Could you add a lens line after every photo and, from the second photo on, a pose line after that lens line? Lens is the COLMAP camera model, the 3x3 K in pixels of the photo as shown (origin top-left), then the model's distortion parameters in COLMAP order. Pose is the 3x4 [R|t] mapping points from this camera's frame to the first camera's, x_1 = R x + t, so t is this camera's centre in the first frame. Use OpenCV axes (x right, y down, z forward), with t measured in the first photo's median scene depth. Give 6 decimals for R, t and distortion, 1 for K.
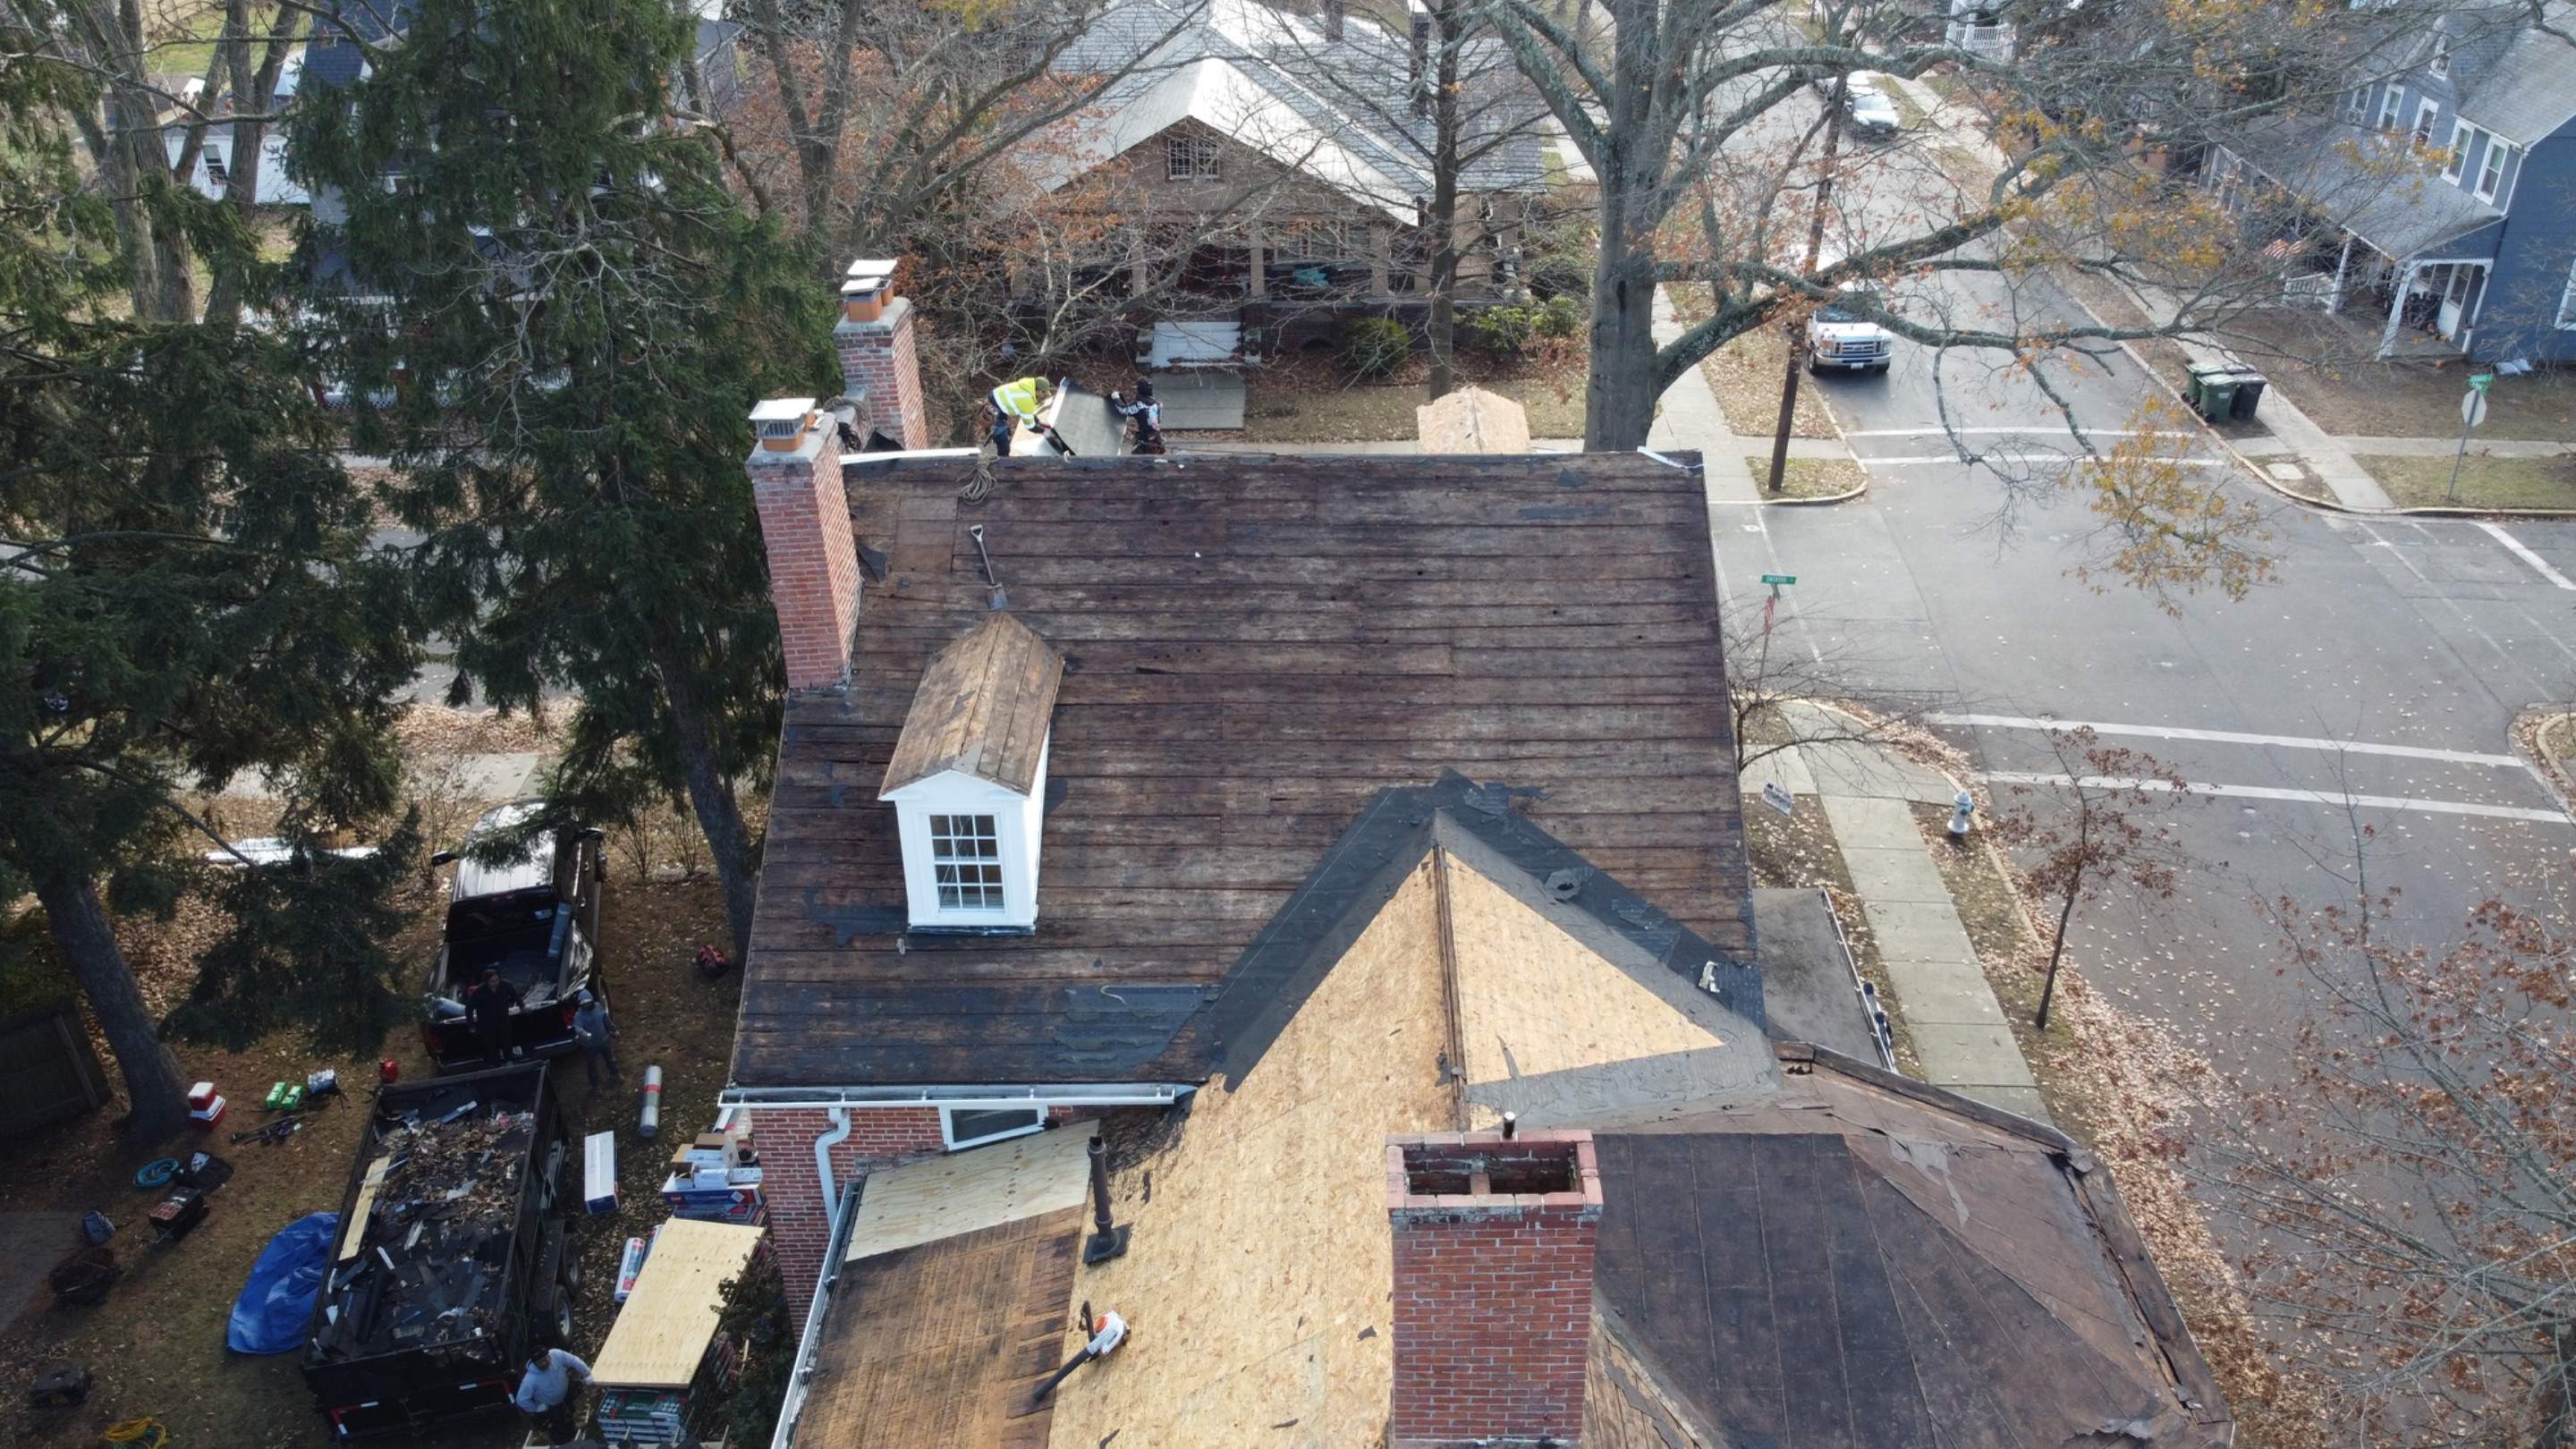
lens RADIAL K [[1950.1, 0, 1284.7], [0, 1950.1, 720.9], [0, 0, 1]] dist [-0.007964, 0.005619]
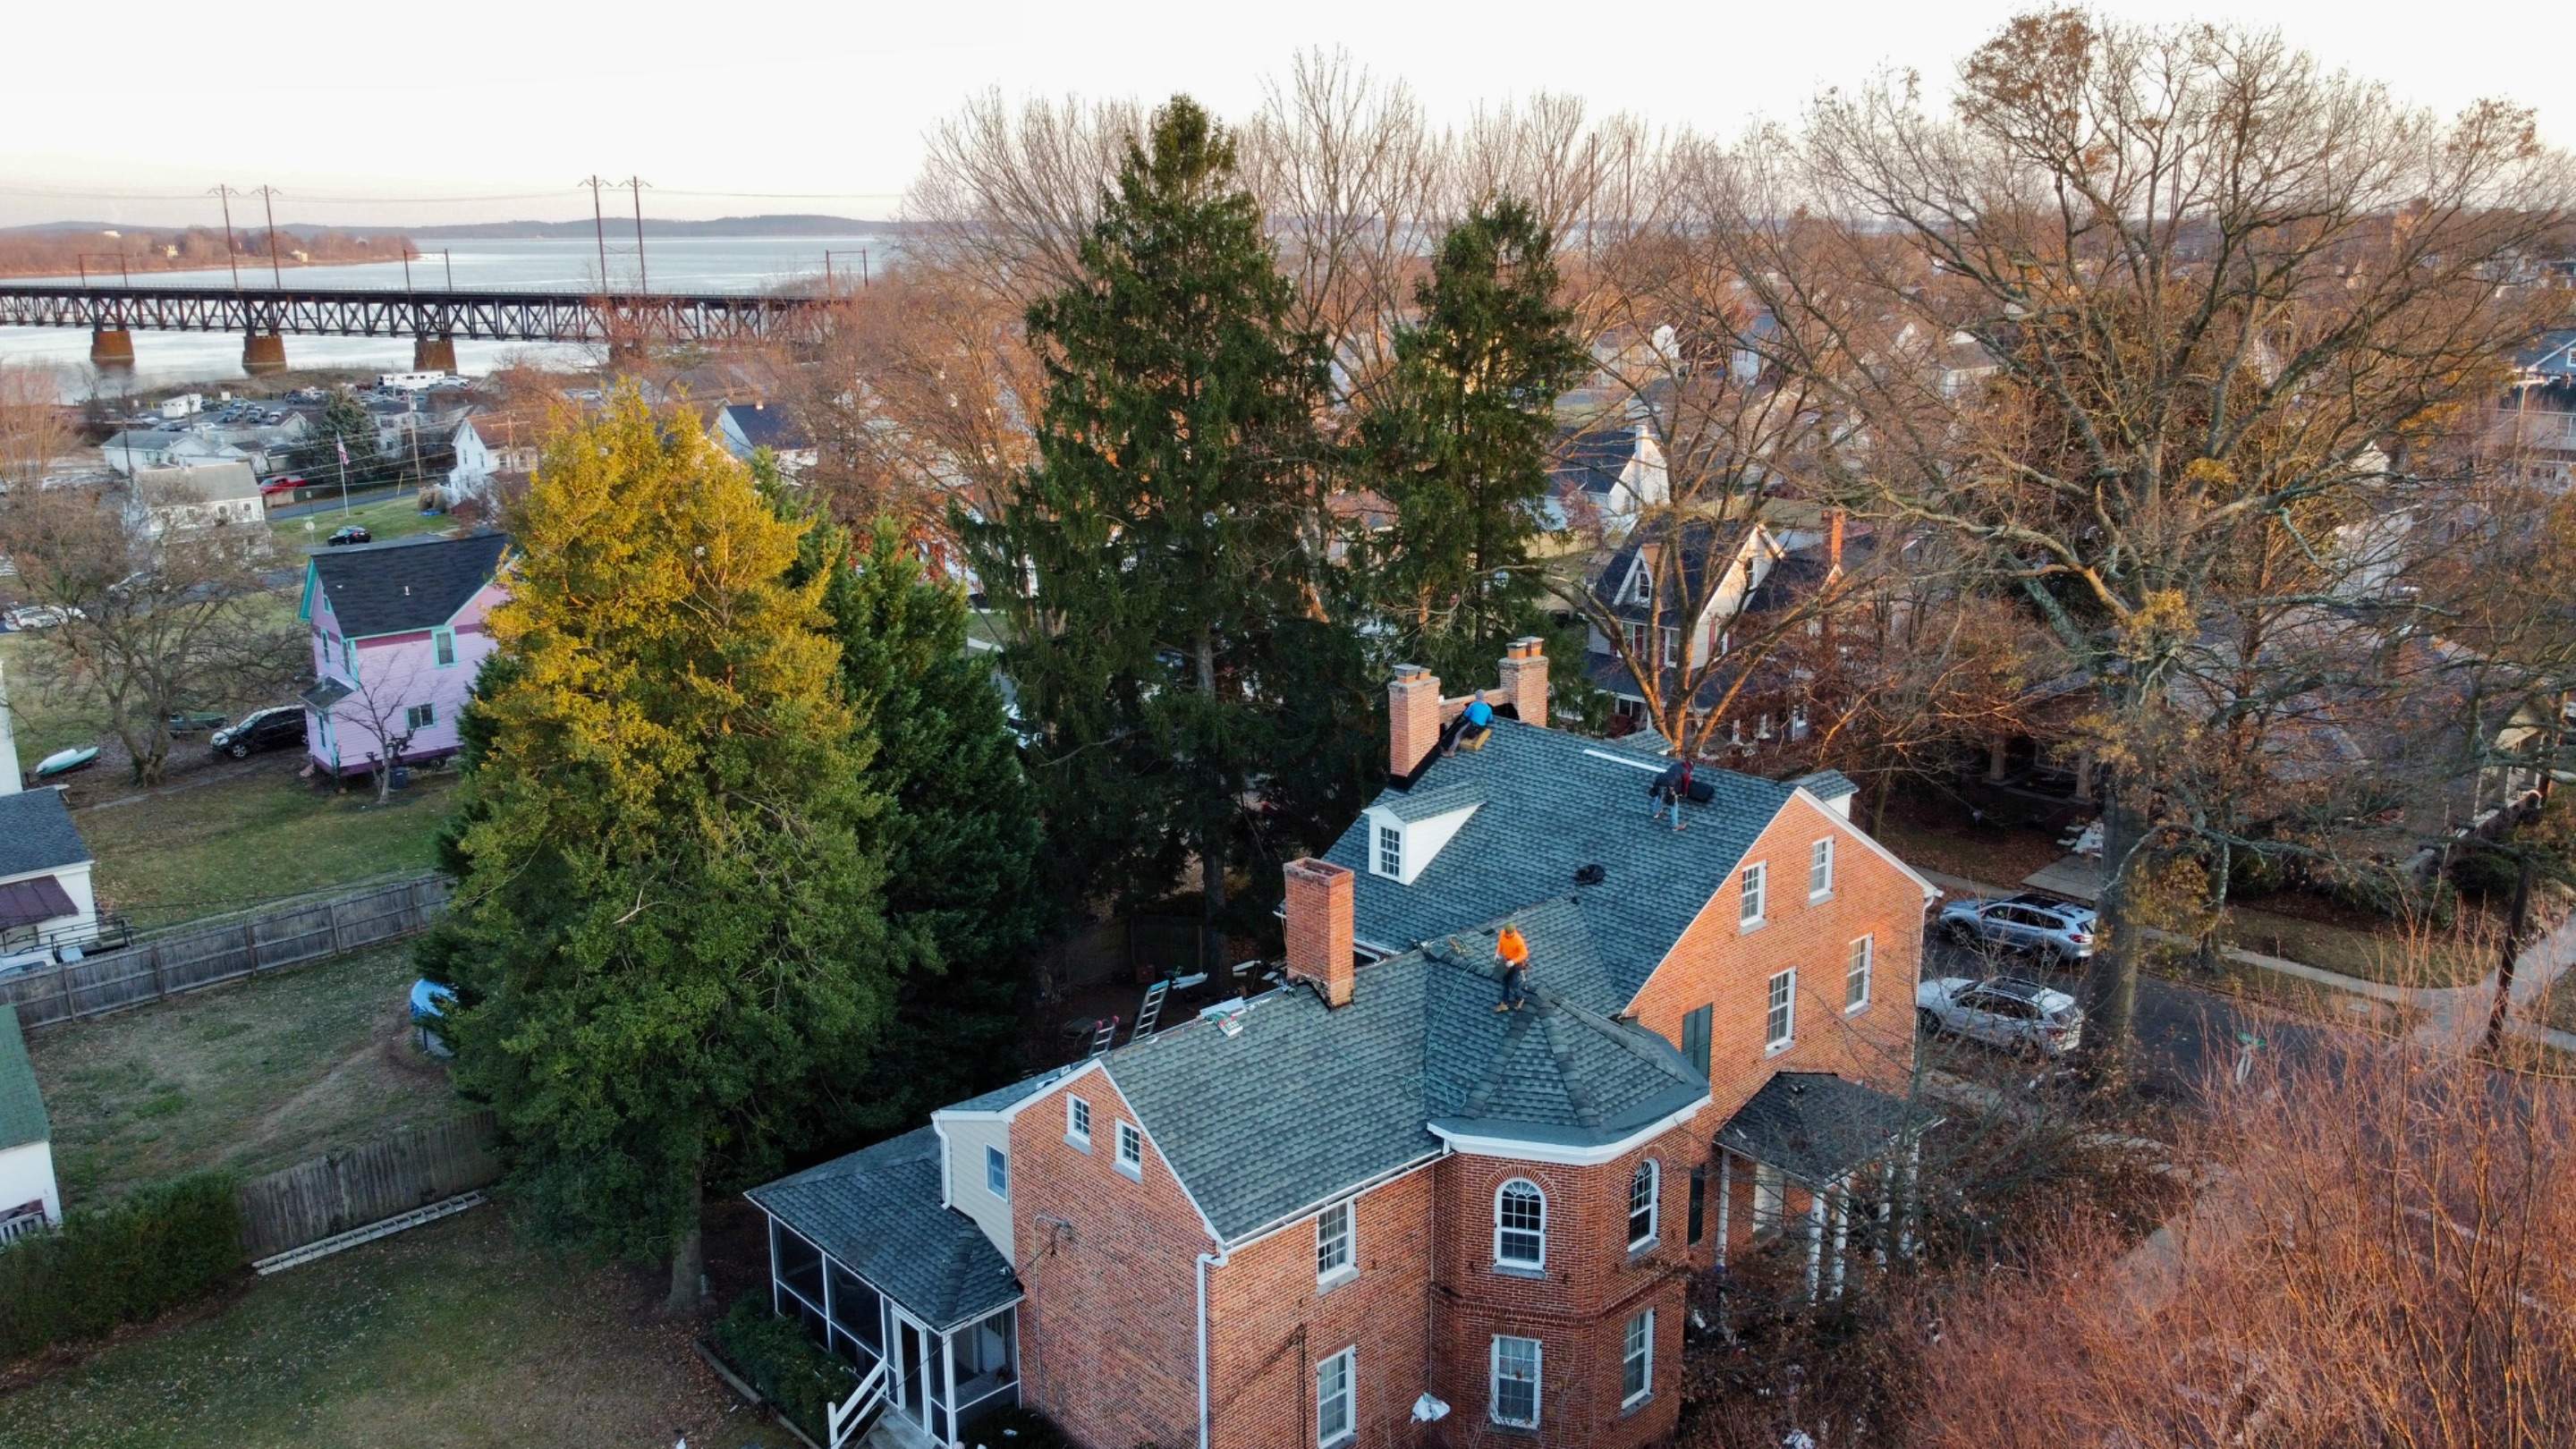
lens RADIAL K [[1950.1, 0, 1294.5], [0, 1950.1, 719.5], [0, 0, 1]] dist [-0.007964, 0.005619]
pose [[0.696919, 0.187482, -0.692210, 1.382841], [-0.373945, 0.918619, -0.127686, 0.273032], [0.611938, 0.347835, 0.710311, -0.828599]]
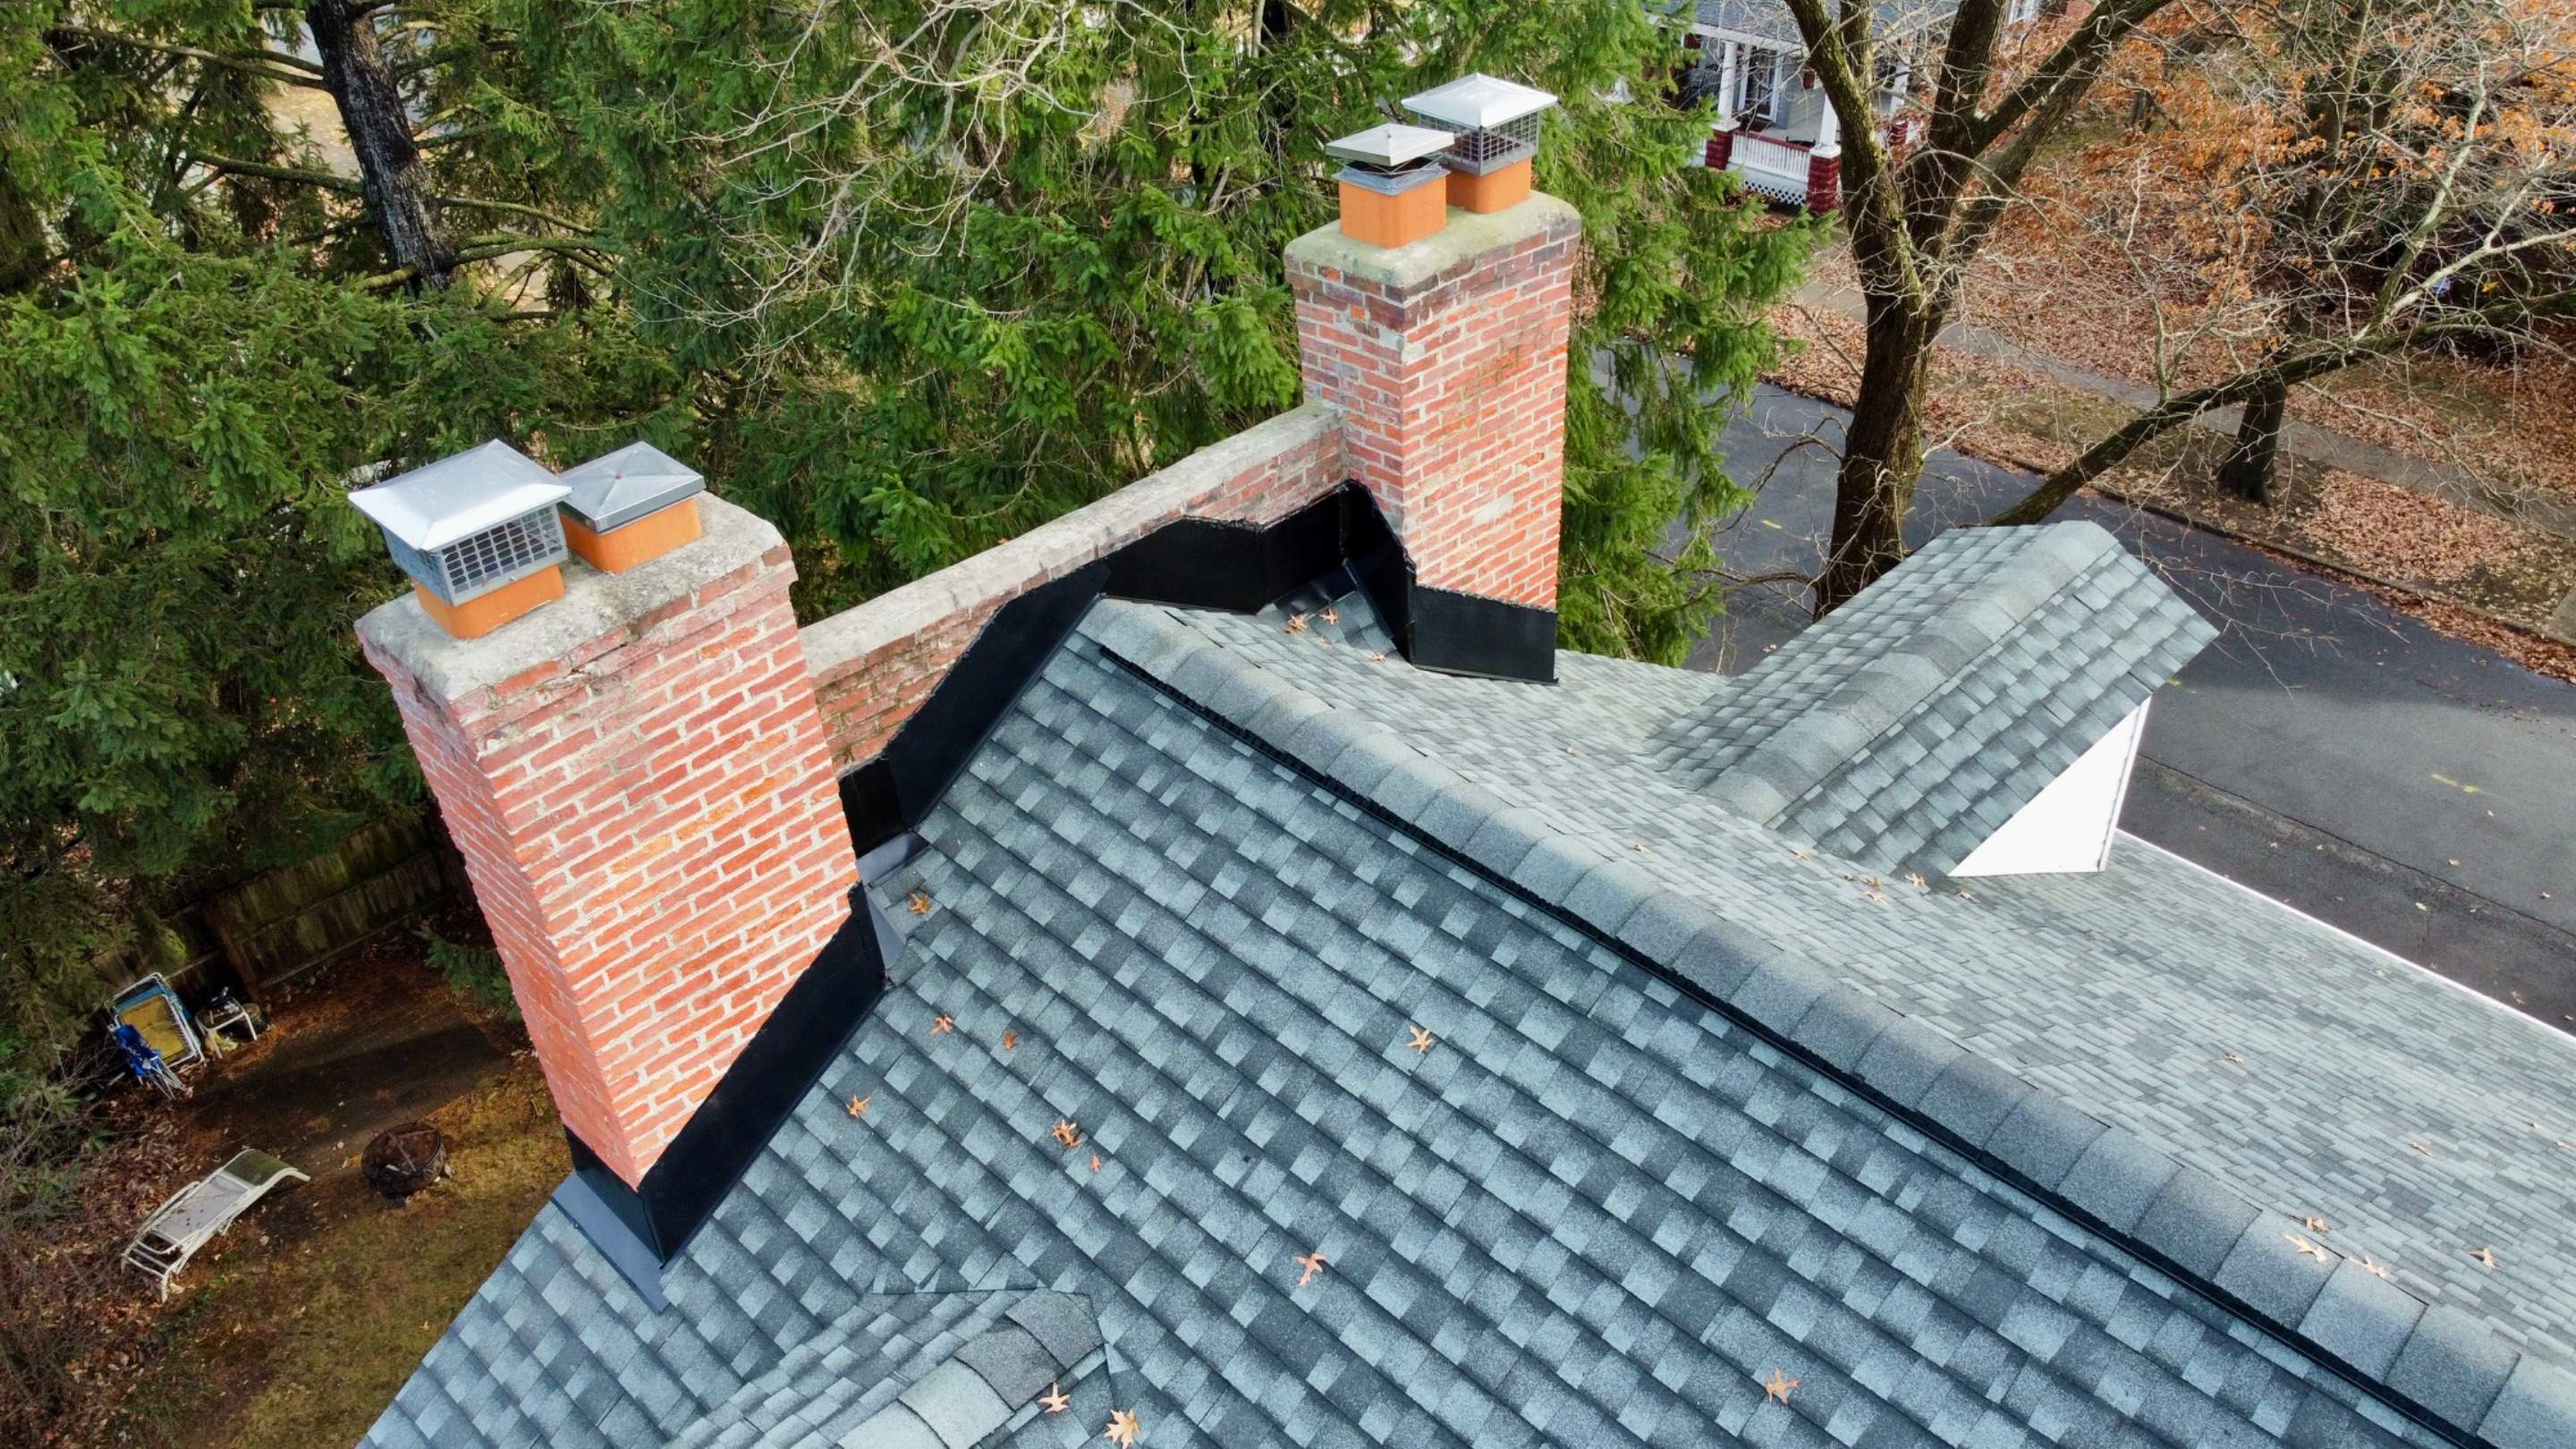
lens RADIAL K [[1950.1, 0, 1291.2], [0, 1950.1, 713.8], [0, 0, 1]] dist [-0.007964, 0.005619]
pose [[0.721629, 0.393670, -0.569452, 0.018354], [-0.336381, 0.918336, 0.208584, -0.239206], [0.605061, 0.041033, 0.795121, 0.853159]]
